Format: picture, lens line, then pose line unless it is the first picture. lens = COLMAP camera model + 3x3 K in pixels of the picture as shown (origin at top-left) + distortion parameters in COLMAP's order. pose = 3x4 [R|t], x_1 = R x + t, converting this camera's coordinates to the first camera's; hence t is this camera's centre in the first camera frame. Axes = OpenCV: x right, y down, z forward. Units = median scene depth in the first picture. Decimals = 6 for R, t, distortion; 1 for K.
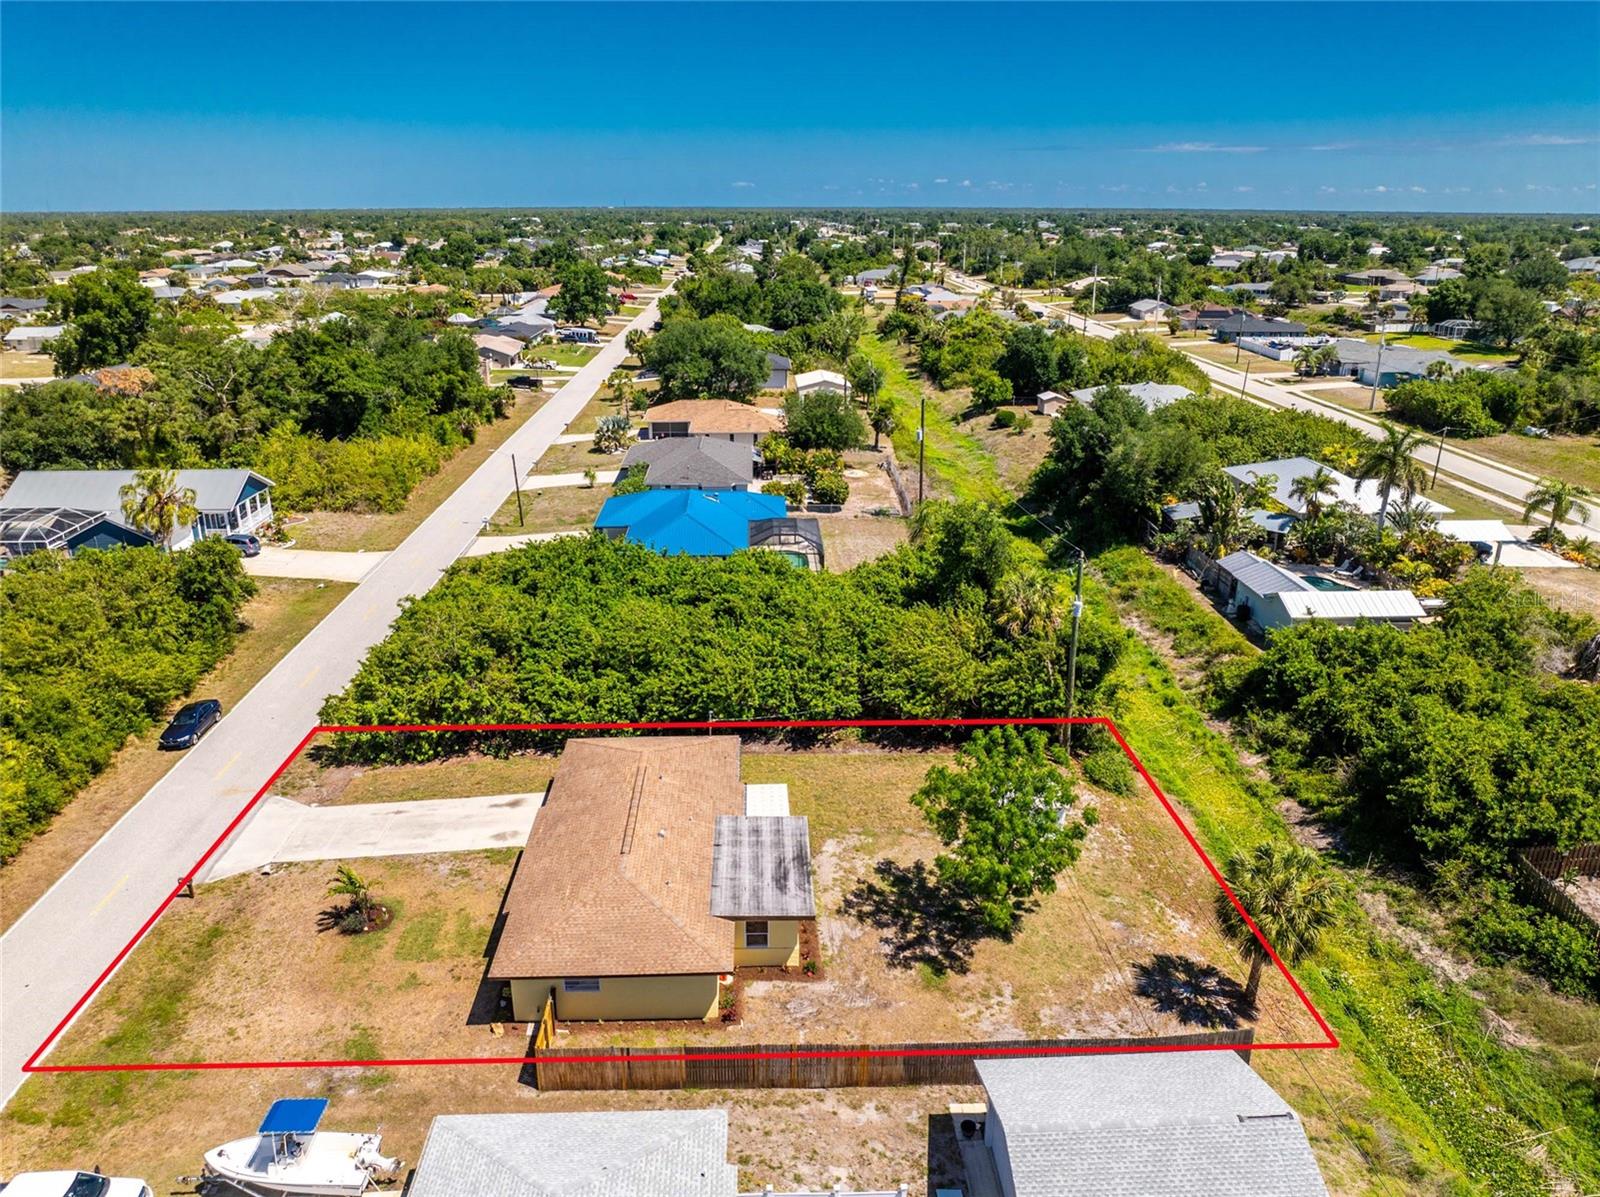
lens RADIAL K [[1107.6, 0, 800.0], [0, 1107.6, 598.5], [0, 0, 1]] dist [-0.039691, 0.001133]
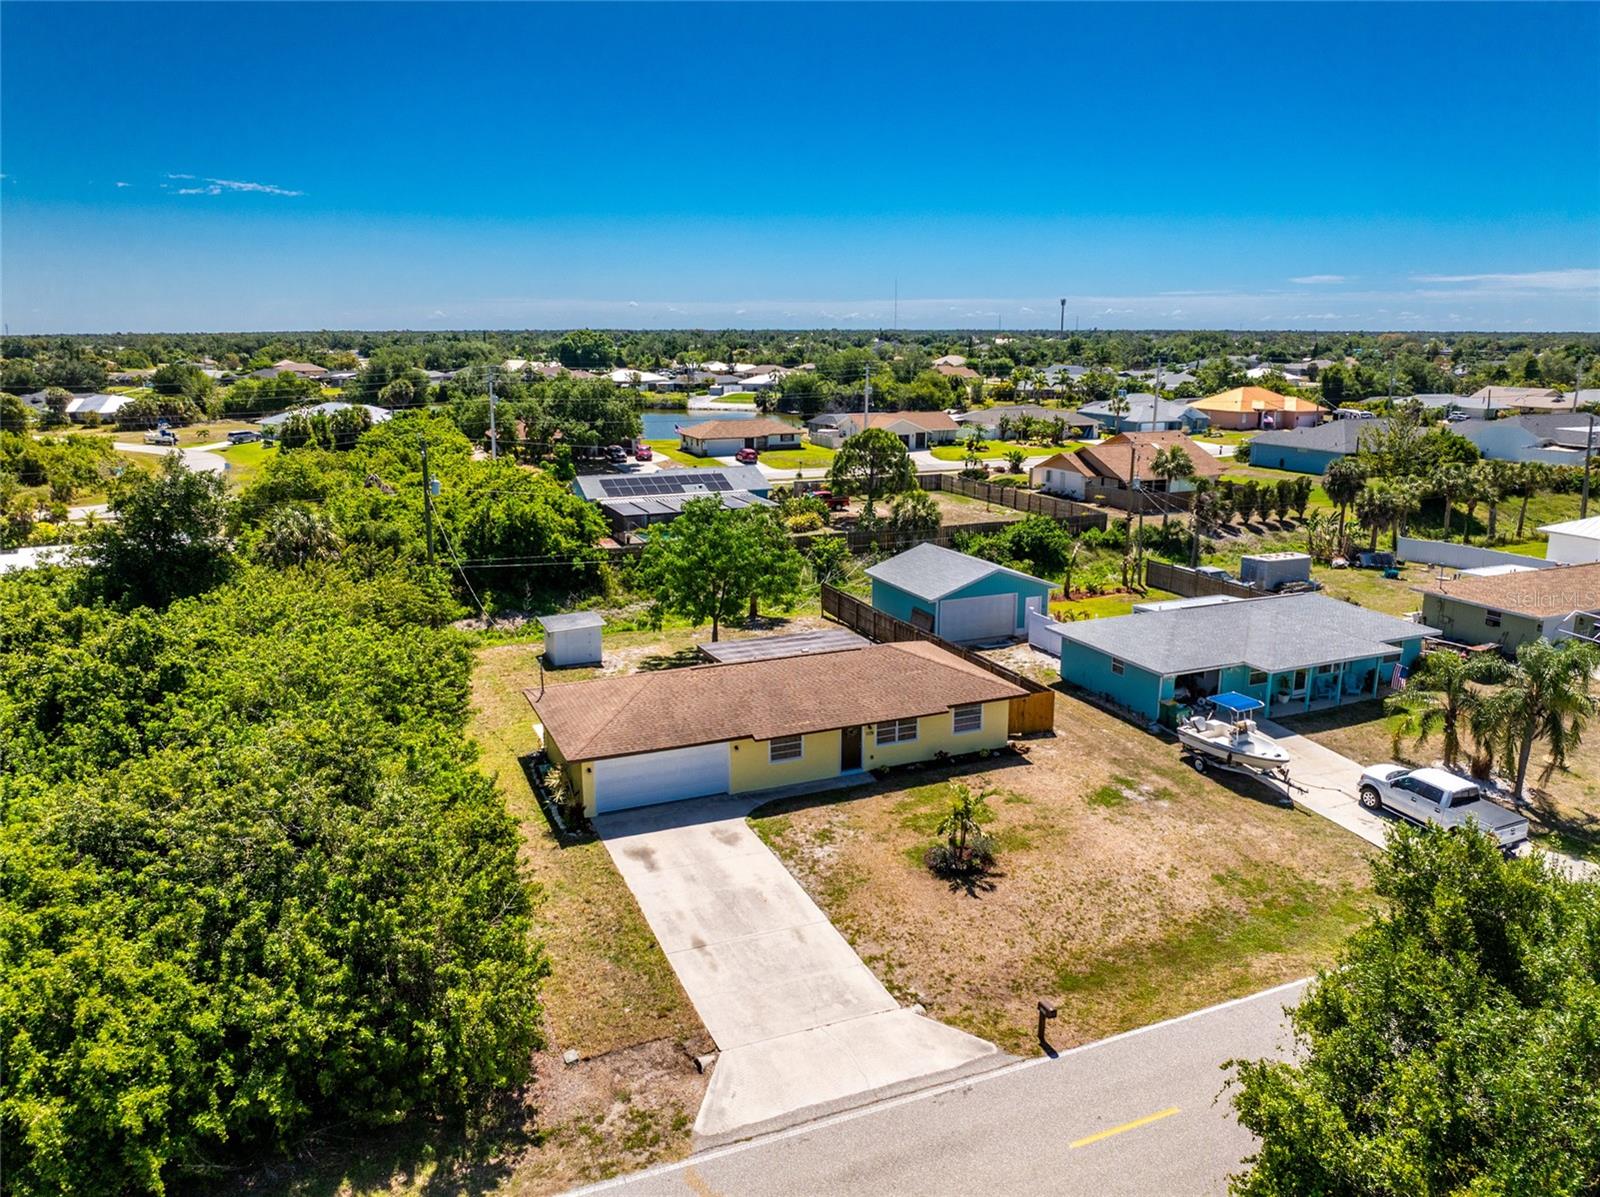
lens RADIAL K [[1137.1, 0, 805.3], [0, 1137.1, 560.8], [0, 0, 1]] dist [-0.054776, -0.003871]
pose [[-0.347487, -0.182687, 0.919717, -0.952947], [0.315266, 0.900976, 0.298078, -0.153960], [-0.883097, 0.393533, -0.255482, 1.097959]]
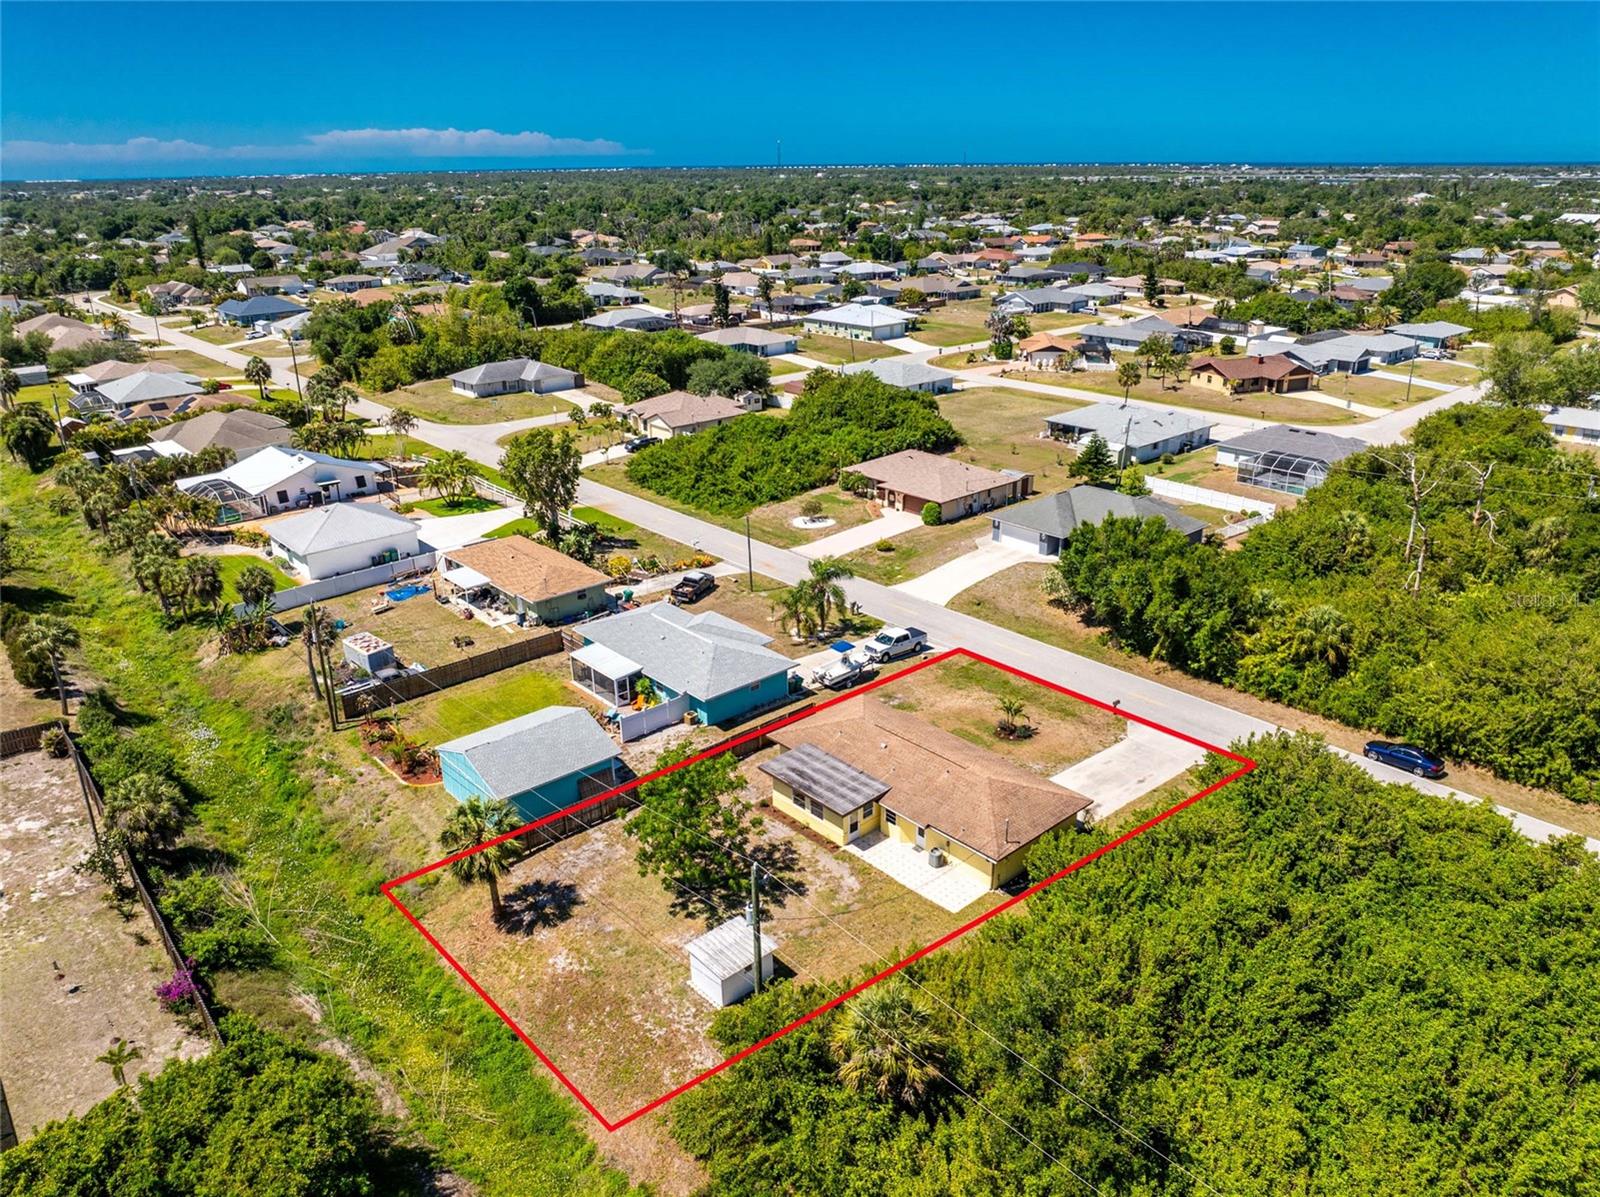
lens RADIAL K [[1137.1, 0, 805.3], [0, 1137.1, 560.8], [0, 0, 1]] dist [-0.054776, -0.003871]
pose [[-0.769958, 0.215044, -0.600767, 0.714749], [-0.204632, 0.808560, 0.551685, -0.702368], [0.604393, 0.547710, -0.578552, 1.486694]]
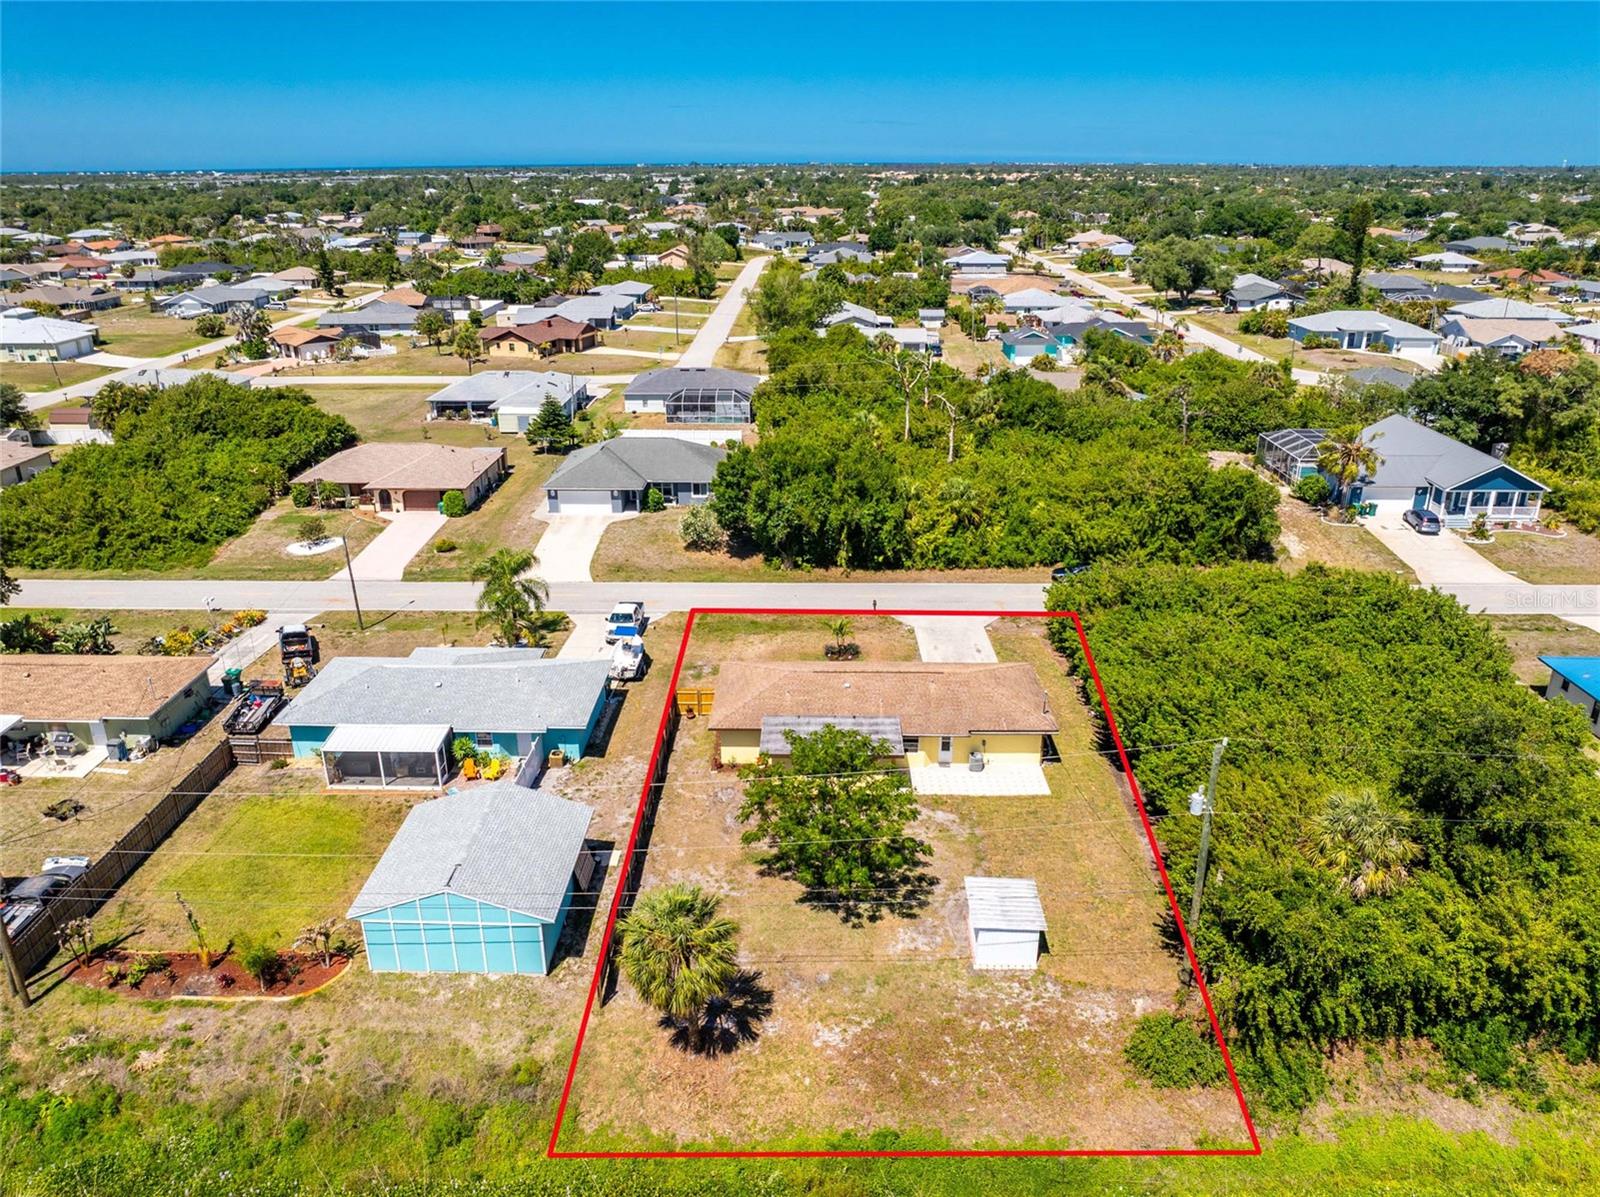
lens RADIAL K [[1130.9, 0, 809.4], [0, 1130.9, 561.9], [0, 0, 1]] dist [-0.036524, -0.003666]
pose [[-0.051608, 0.328350, -0.943145, 0.997487], [-0.329969, 0.885757, 0.326426, -0.311995], [0.942580, 0.328055, 0.062633, 0.730671]]
